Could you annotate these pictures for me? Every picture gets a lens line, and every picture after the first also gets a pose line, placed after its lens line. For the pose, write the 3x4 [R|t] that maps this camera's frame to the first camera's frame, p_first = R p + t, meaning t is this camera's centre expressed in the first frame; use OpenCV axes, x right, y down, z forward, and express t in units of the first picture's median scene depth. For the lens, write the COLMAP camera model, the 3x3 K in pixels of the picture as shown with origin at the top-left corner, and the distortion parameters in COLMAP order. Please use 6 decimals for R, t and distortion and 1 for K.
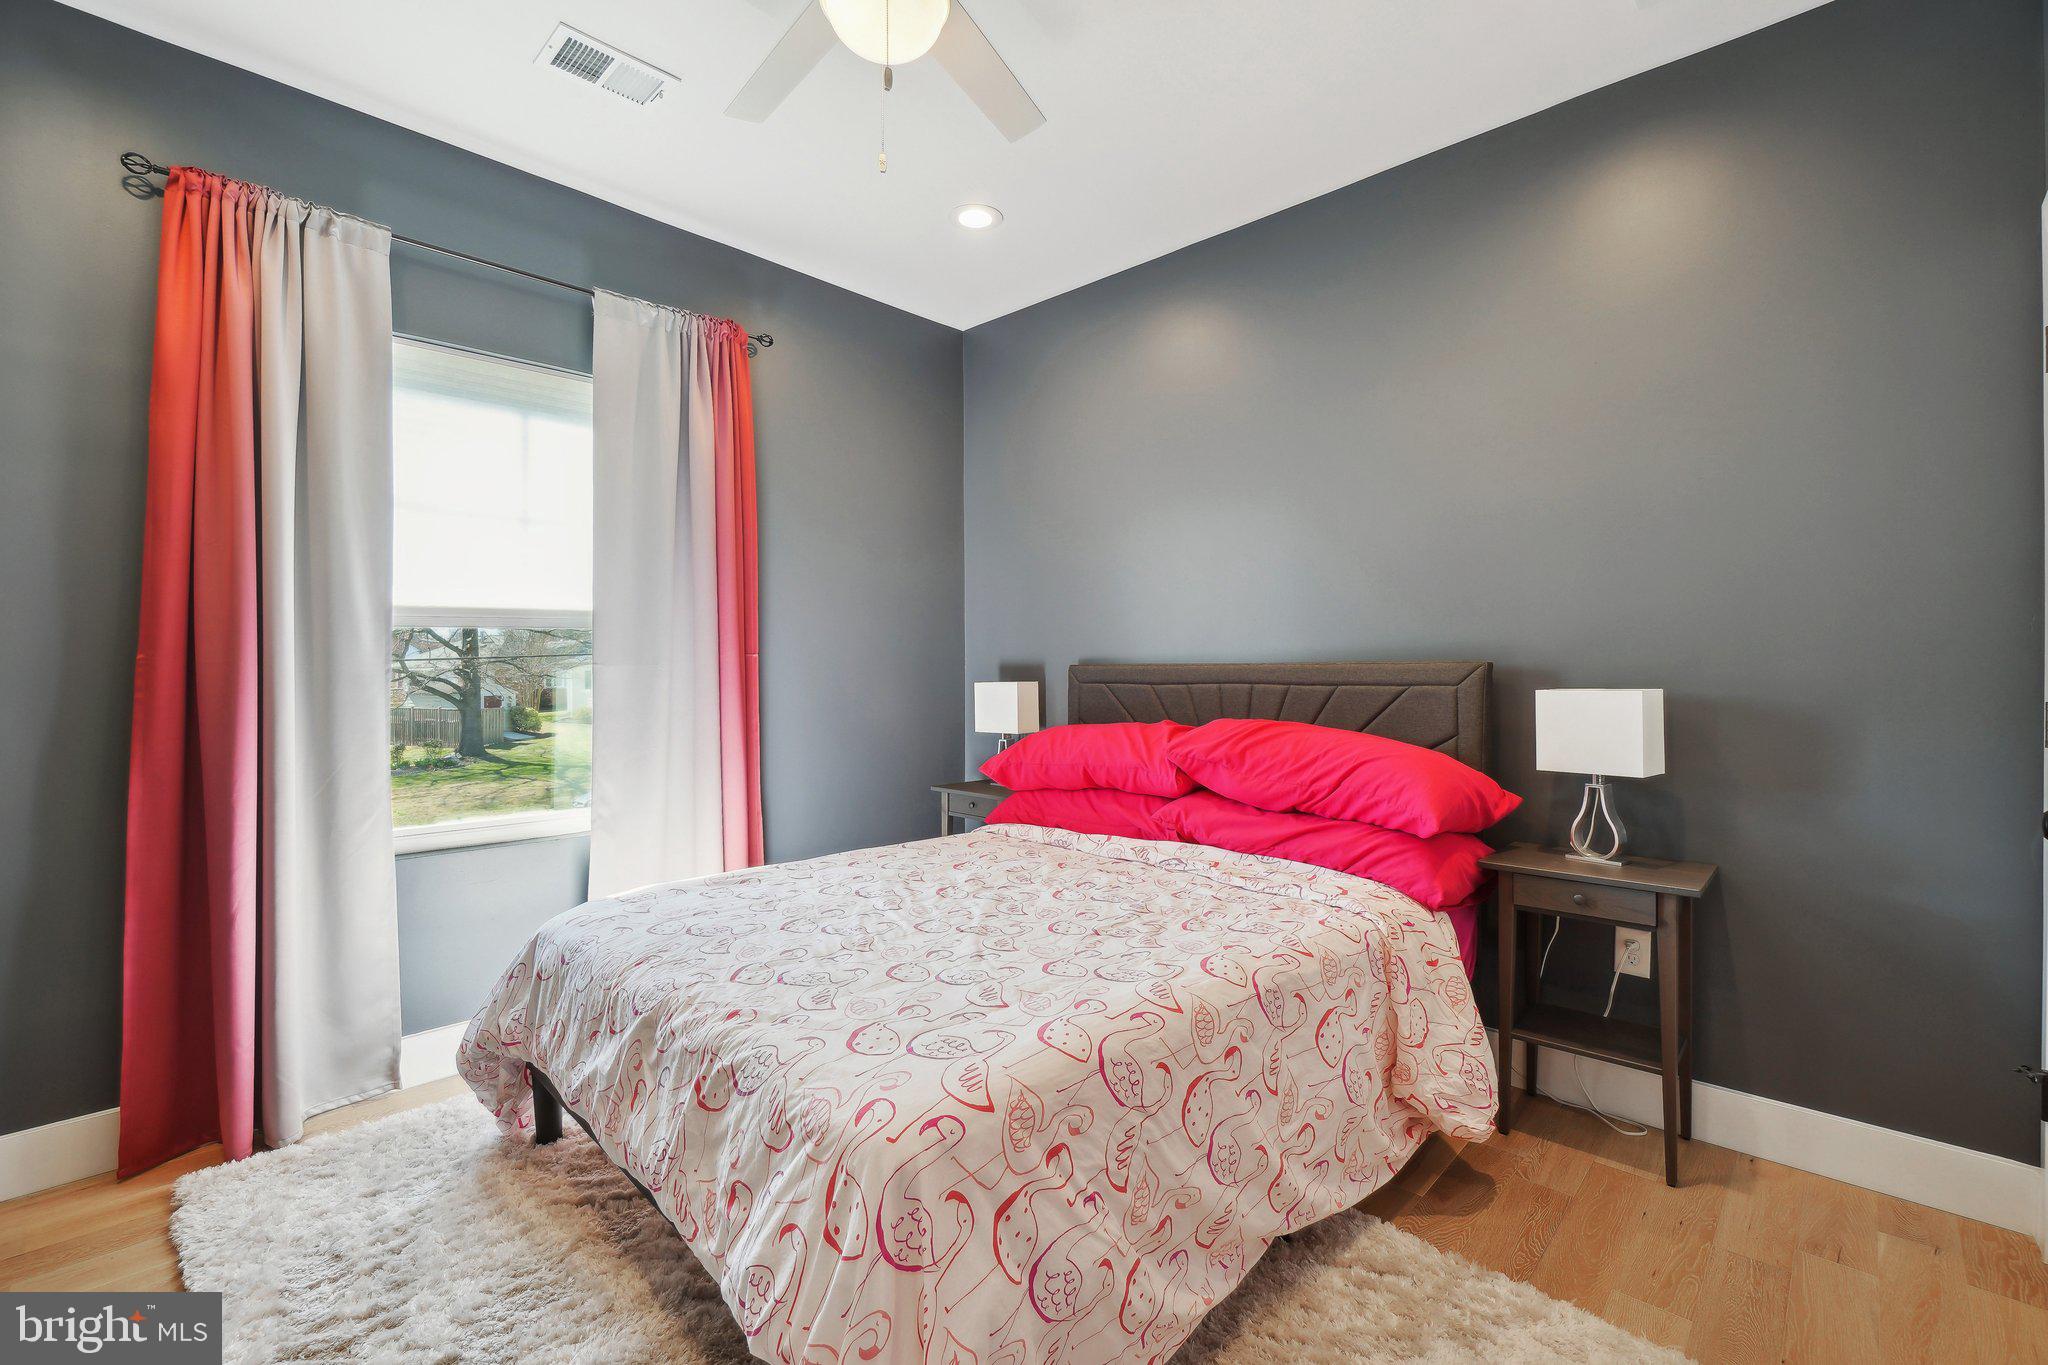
lens RADIAL K [[908.9, 0, 1018.1], [0, 908.9, 672.8], [0, 0, 1]] dist [-0.000057, -0.000028]
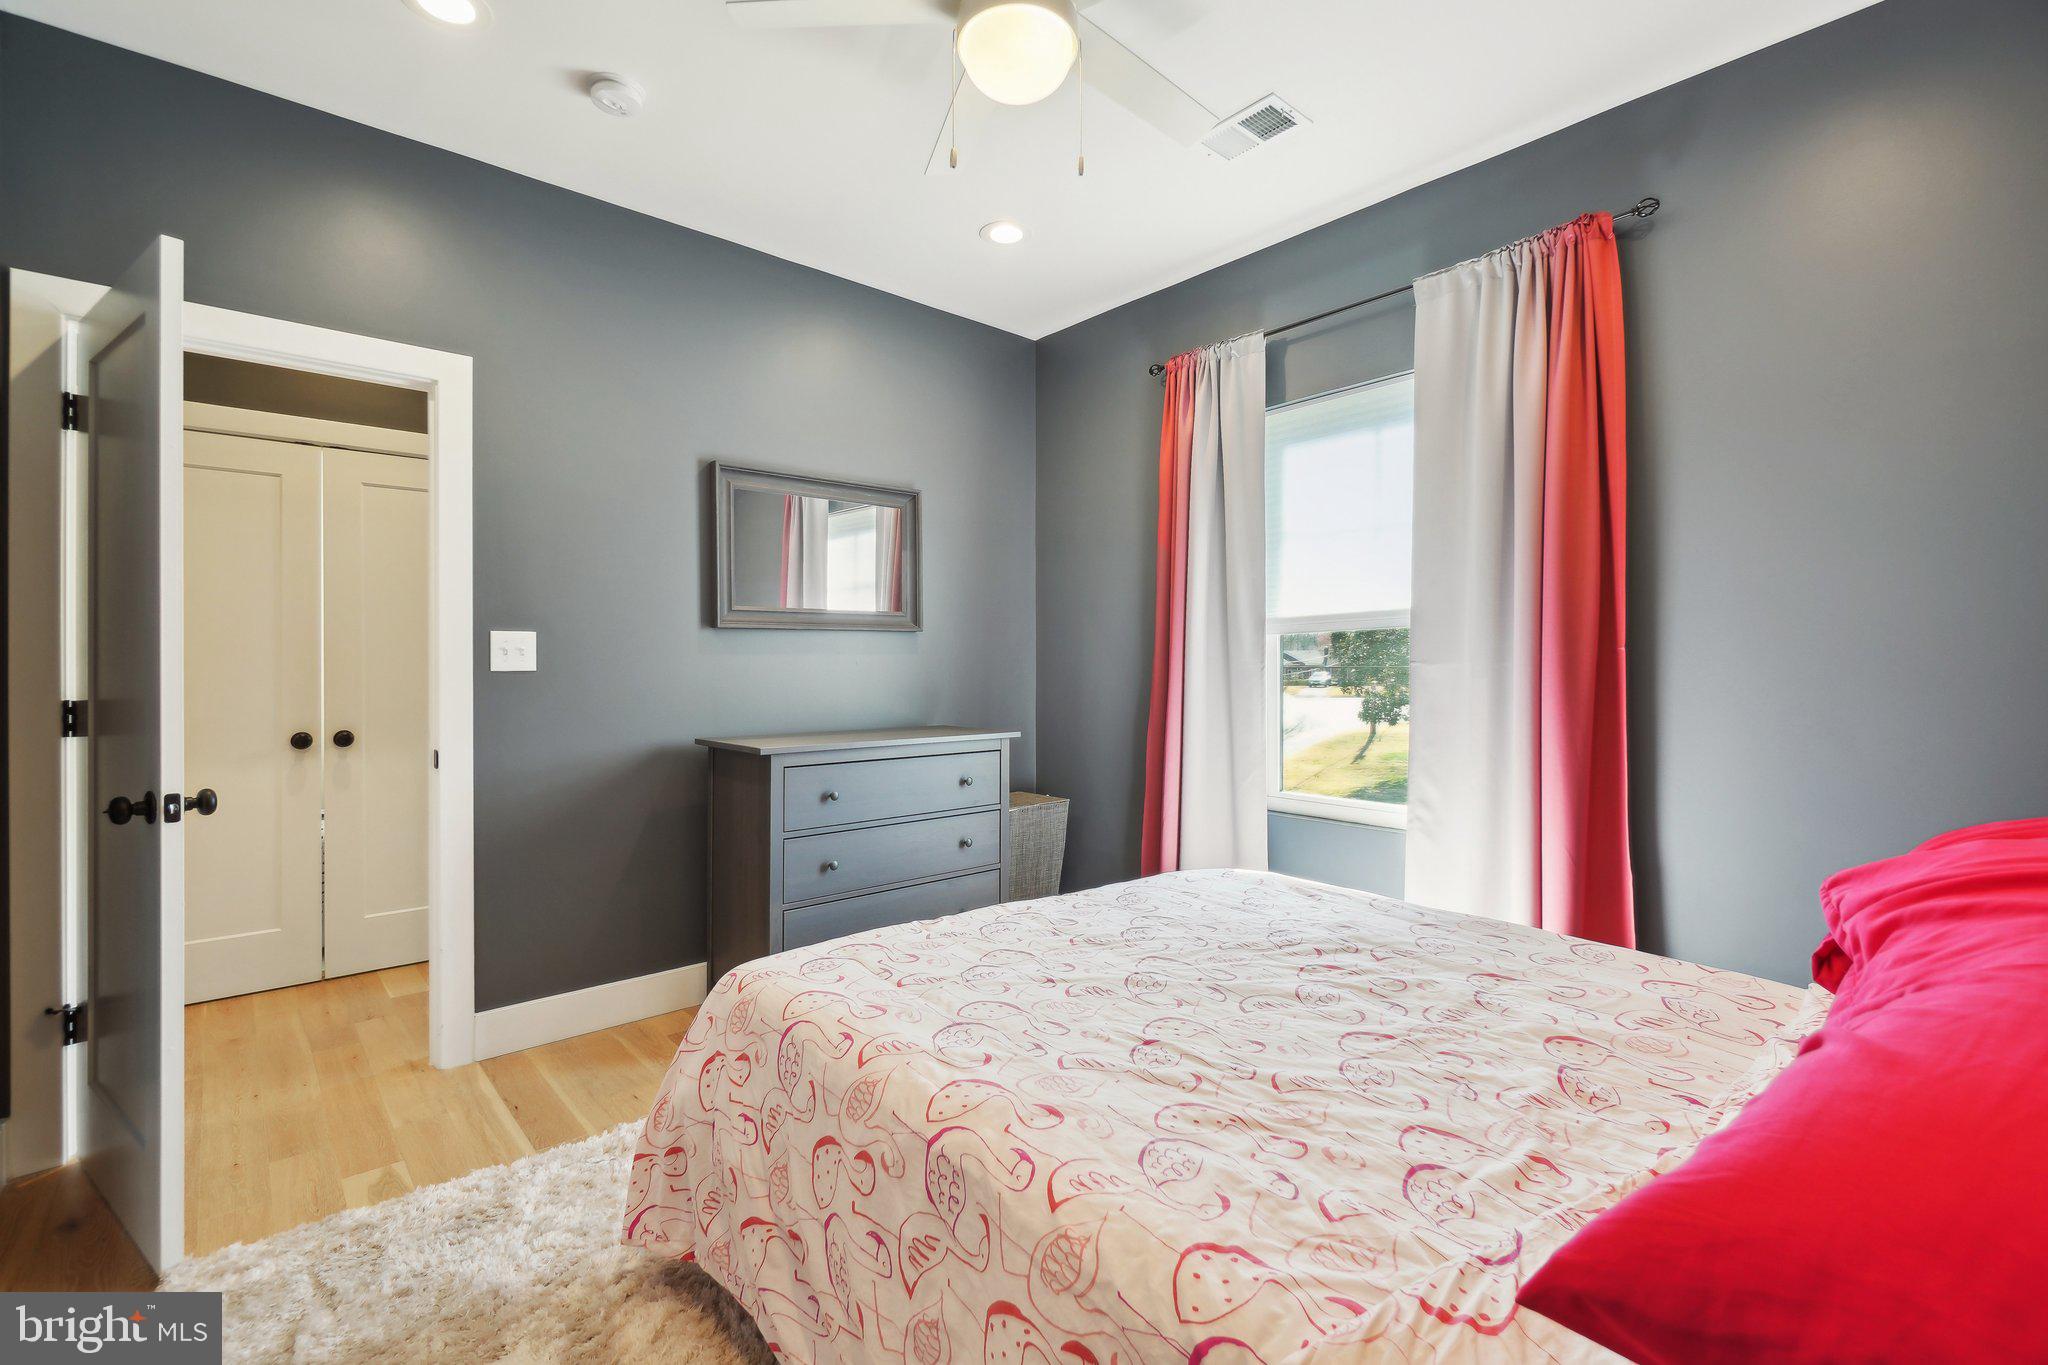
lens RADIAL K [[908.9, 0, 1018.1], [0, 908.9, 672.8], [0, 0, 1]] dist [-0.000057, -0.000028]
pose [[-0.101013, 0.007272, -0.994858, 0.790726], [-0.003181, 0.999966, 0.007632, -0.006790], [0.994880, 0.003936, -0.100987, 0.955958]]
